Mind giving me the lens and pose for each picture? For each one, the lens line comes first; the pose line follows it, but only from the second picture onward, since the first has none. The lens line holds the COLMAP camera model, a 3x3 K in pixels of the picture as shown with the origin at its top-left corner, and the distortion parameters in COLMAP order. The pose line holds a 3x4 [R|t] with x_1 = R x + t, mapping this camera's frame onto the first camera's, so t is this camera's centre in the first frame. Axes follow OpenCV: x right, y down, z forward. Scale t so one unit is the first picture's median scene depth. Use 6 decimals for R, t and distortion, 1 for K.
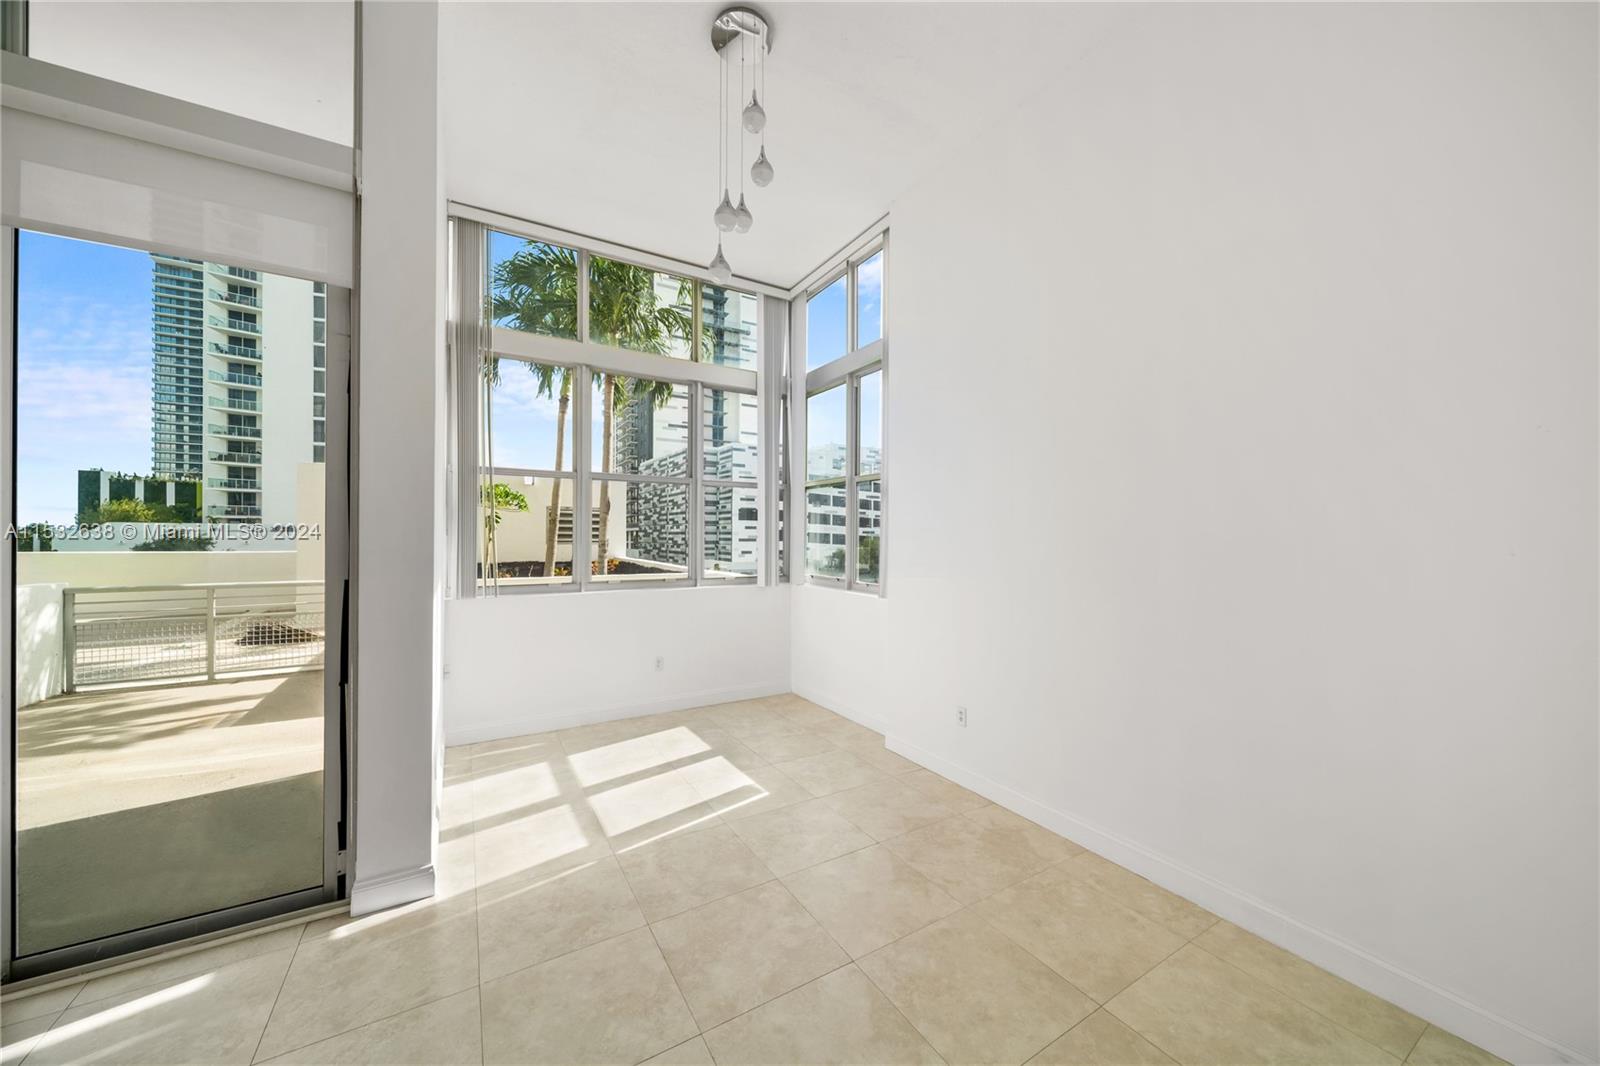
lens RADIAL K [[566.5, 0, 813.4], [0, 566.5, 531.0], [0, 0, 1]] dist [-0.001370, -0.001117]
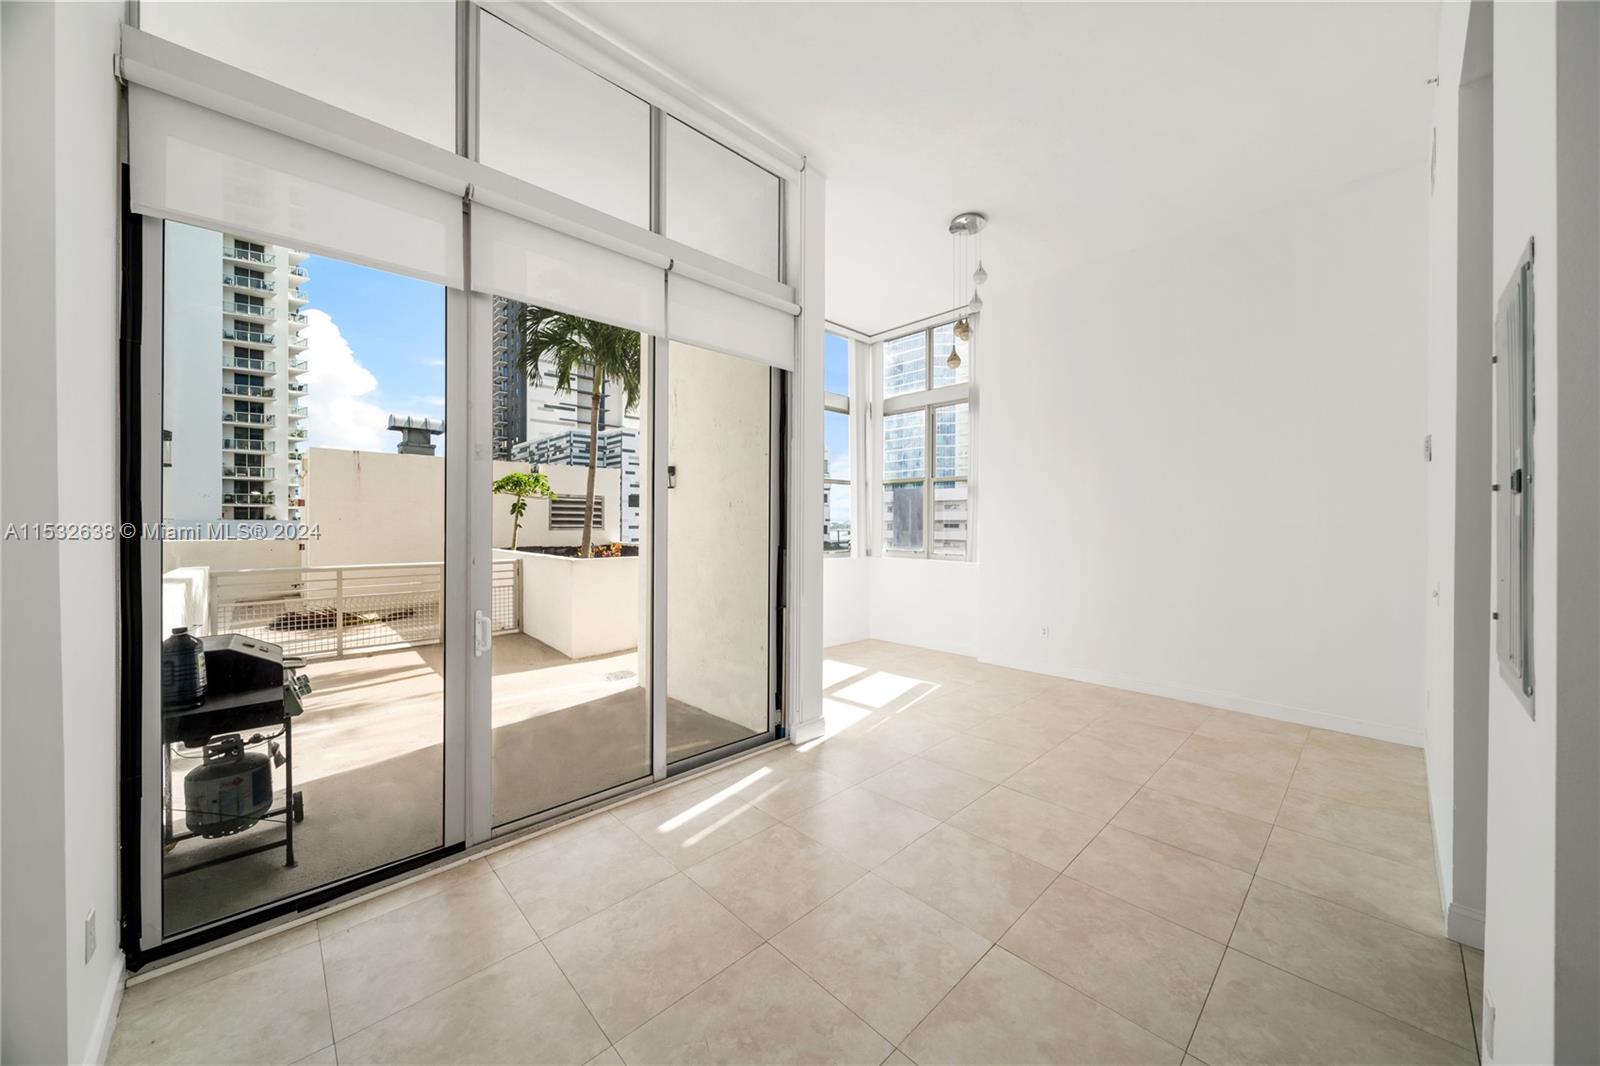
lens RADIAL K [[566.5, 0, 812.5], [0, 566.5, 524.4], [0, 0, 1]] dist [-0.001370, -0.001117]
pose [[0.976074, -0.002762, 0.217423, -0.267618], [0.000333, 0.999937, 0.011207, 0.001446], [-0.217440, -0.010867, 0.976013, -0.154392]]
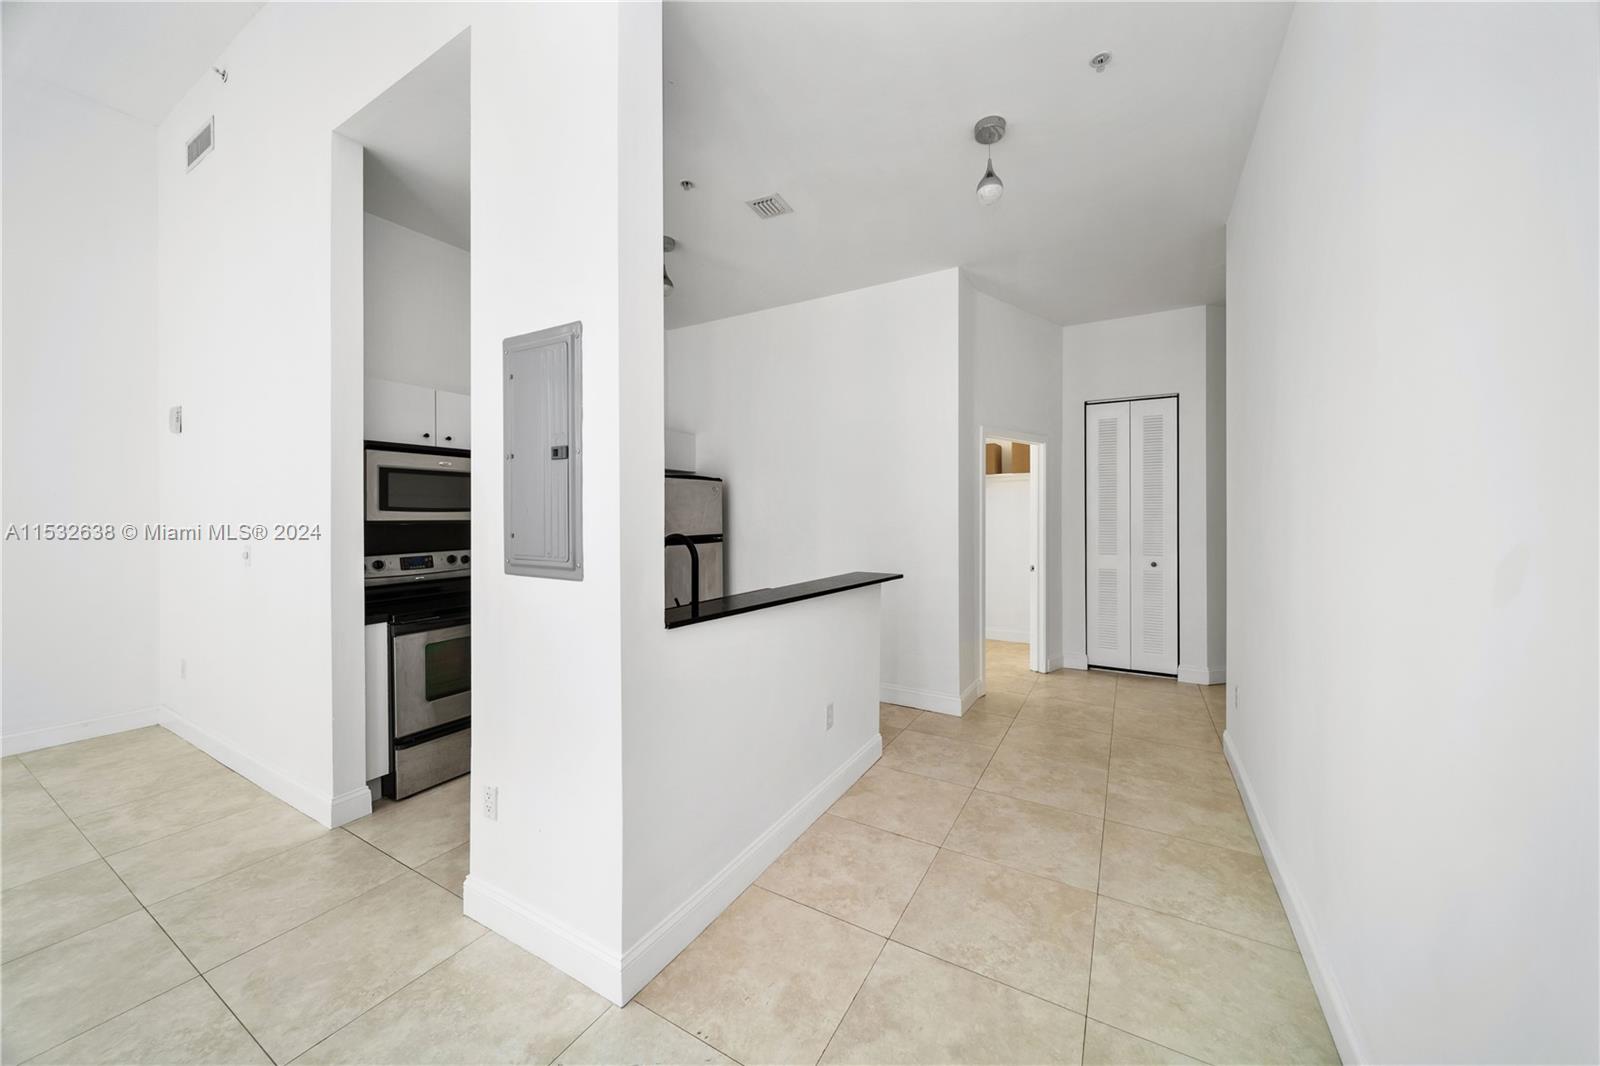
lens RADIAL K [[566.5, 0, 798.5], [0, 566.5, 510.5], [0, 0, 1]] dist [-0.001370, -0.001117]
pose [[-0.472200, 0.000703, 0.881491, -0.318291], [-0.010315, 0.999927, -0.006322, 0.013490], [-0.881431, -0.012078, -0.472158, -0.064099]]
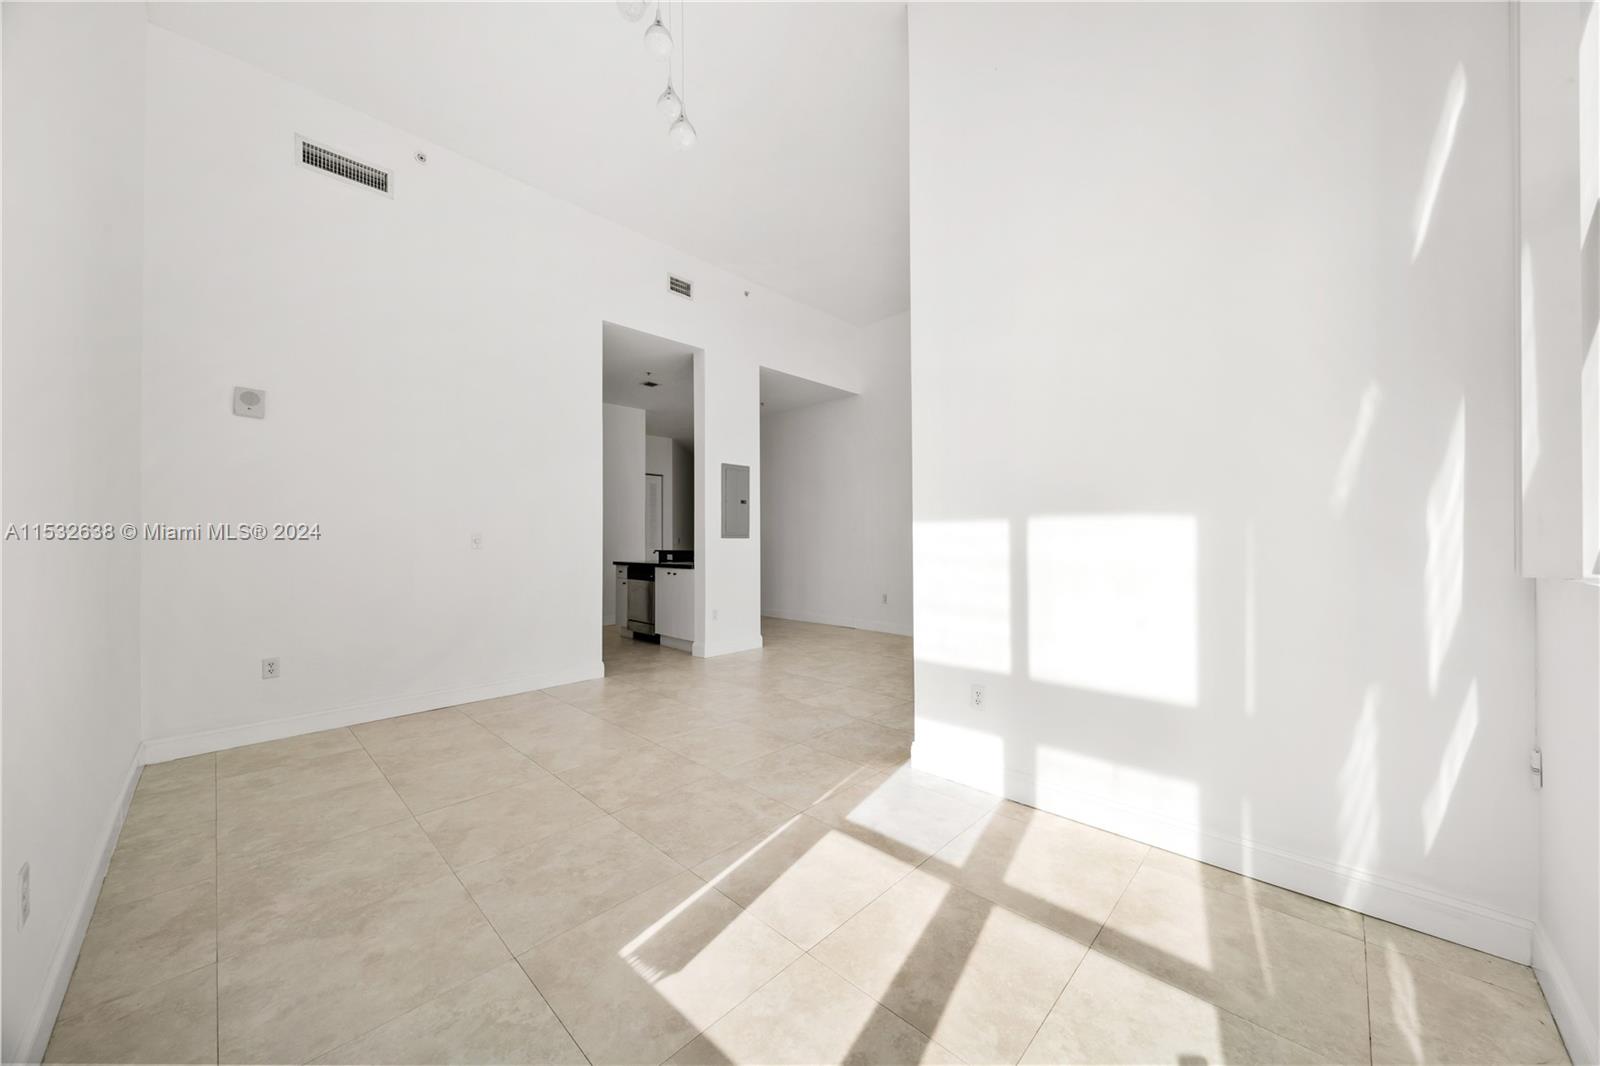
lens RADIAL K [[566.5, 0, 808.8], [0, 566.5, 536.6], [0, 0, 1]] dist [-0.001370, -0.001117]
pose [[-0.967988, -0.002950, -0.250979, -0.039012], [0.001960, 0.999812, -0.019315, 0.044325], [0.250989, -0.019189, -0.967800, 0.529367]]
